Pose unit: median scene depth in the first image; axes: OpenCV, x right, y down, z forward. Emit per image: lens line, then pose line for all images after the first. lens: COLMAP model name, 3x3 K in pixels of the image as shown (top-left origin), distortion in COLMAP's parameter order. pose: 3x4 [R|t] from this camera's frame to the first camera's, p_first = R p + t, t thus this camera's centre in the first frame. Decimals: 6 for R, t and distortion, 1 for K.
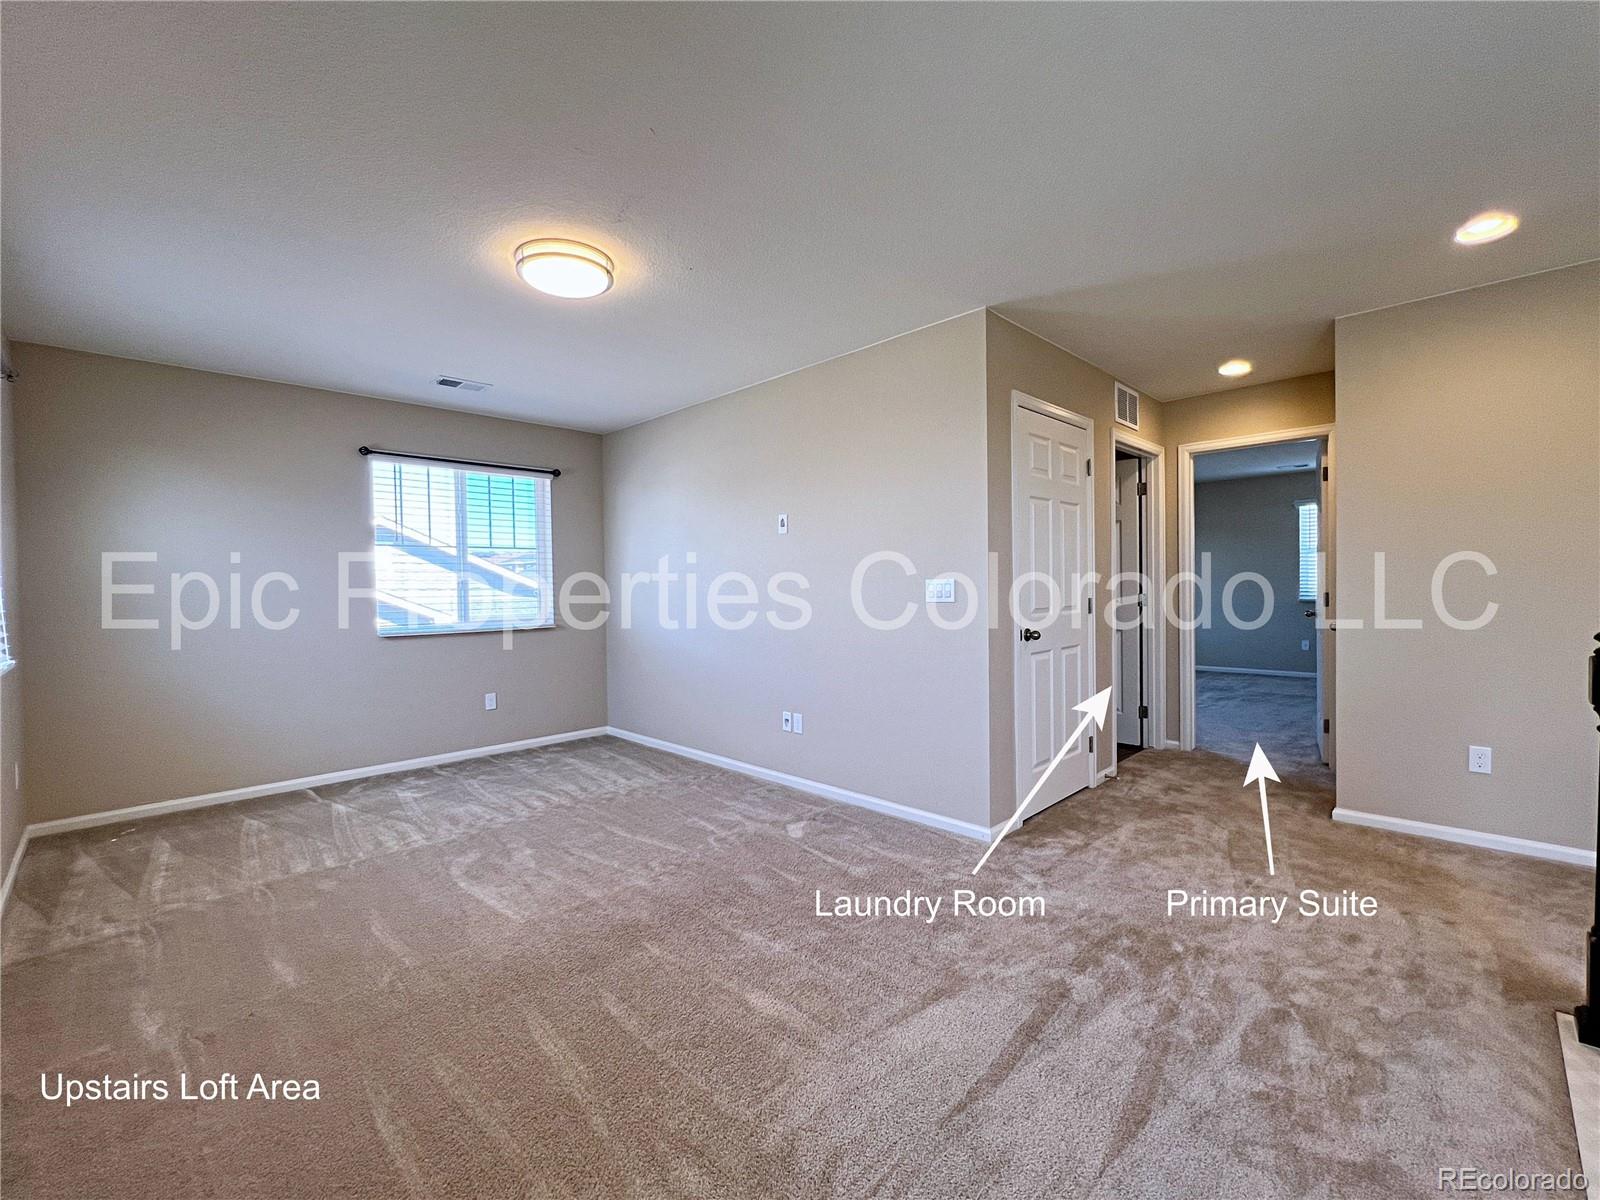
lens RADIAL K [[690.9, 0, 800.0], [0, 690.9, 600.0], [0, 0, 1]] dist [-0.001668, 0.000240]
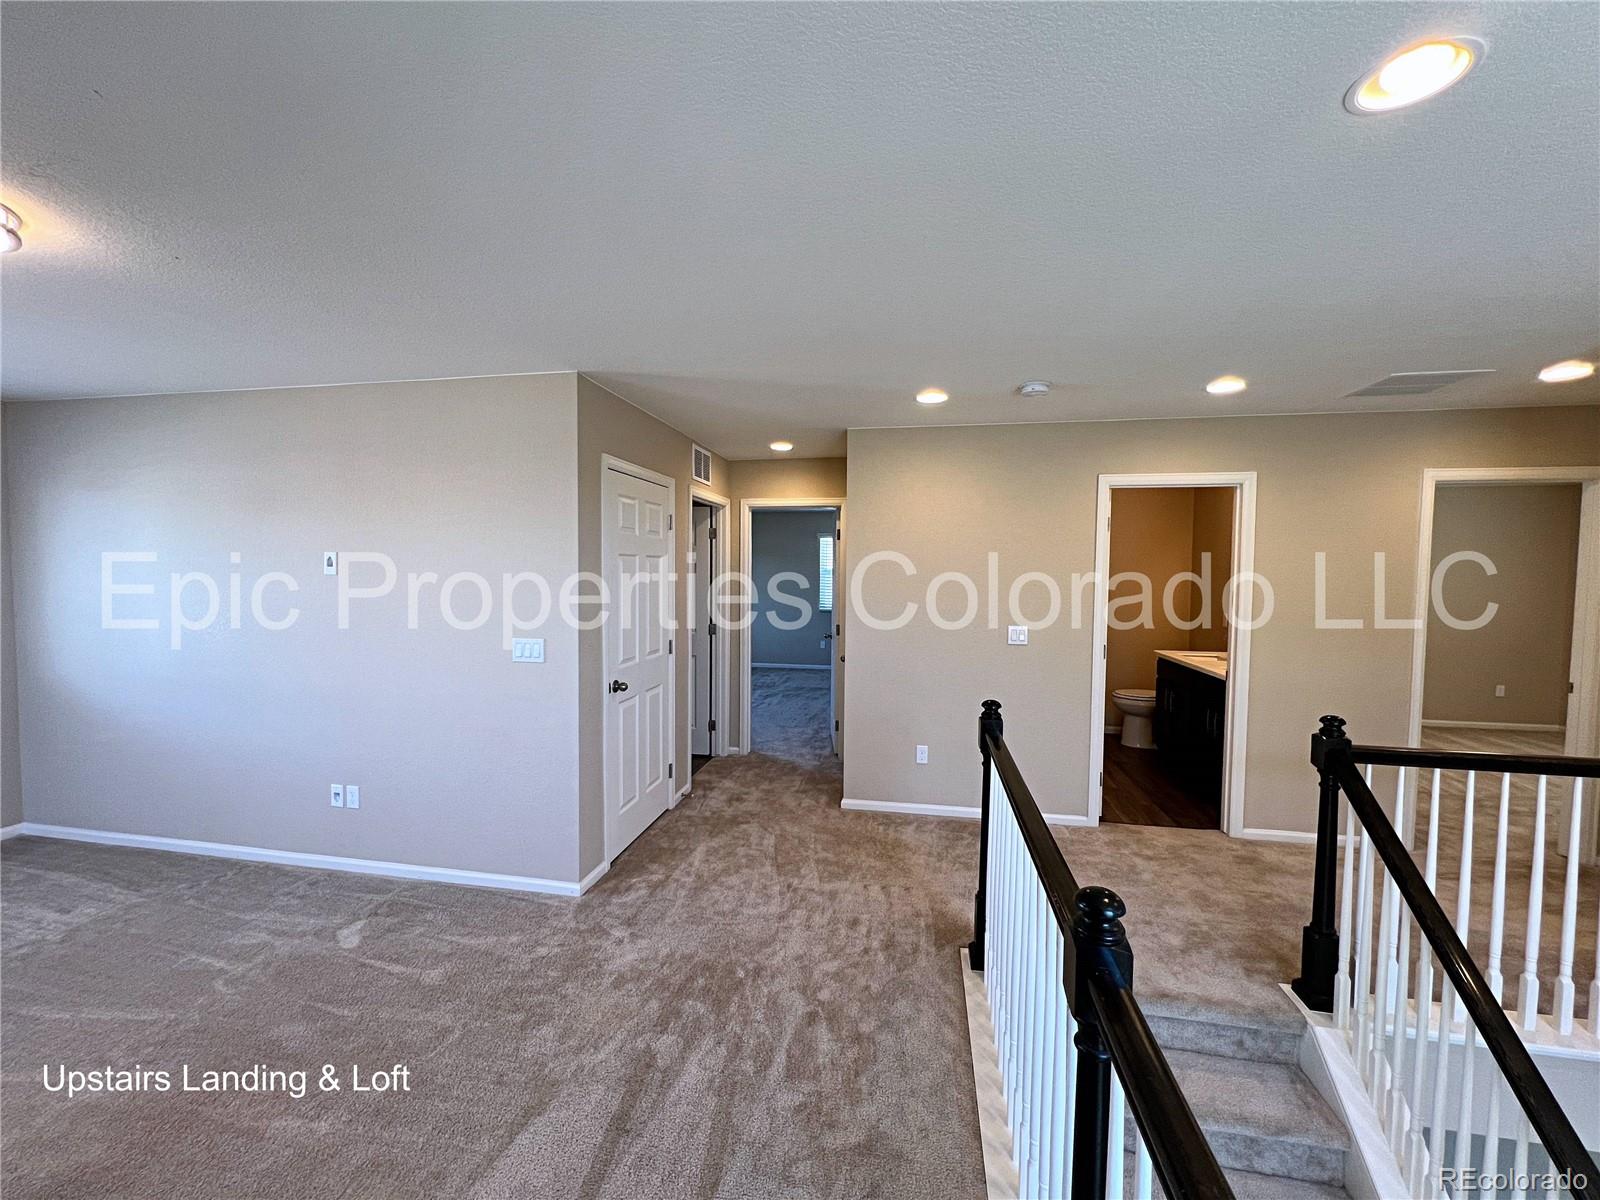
lens RADIAL K [[649.5, 0, 800.8], [0, 649.5, 598.0], [0, 0, 1]] dist [0.000518, 0.000389]
pose [[0.824577, -0.001985, 0.565746, -0.000119], [-0.011395, 0.999733, 0.020116, -0.117491], [-0.565635, -0.023033, 0.824334, 0.021831]]
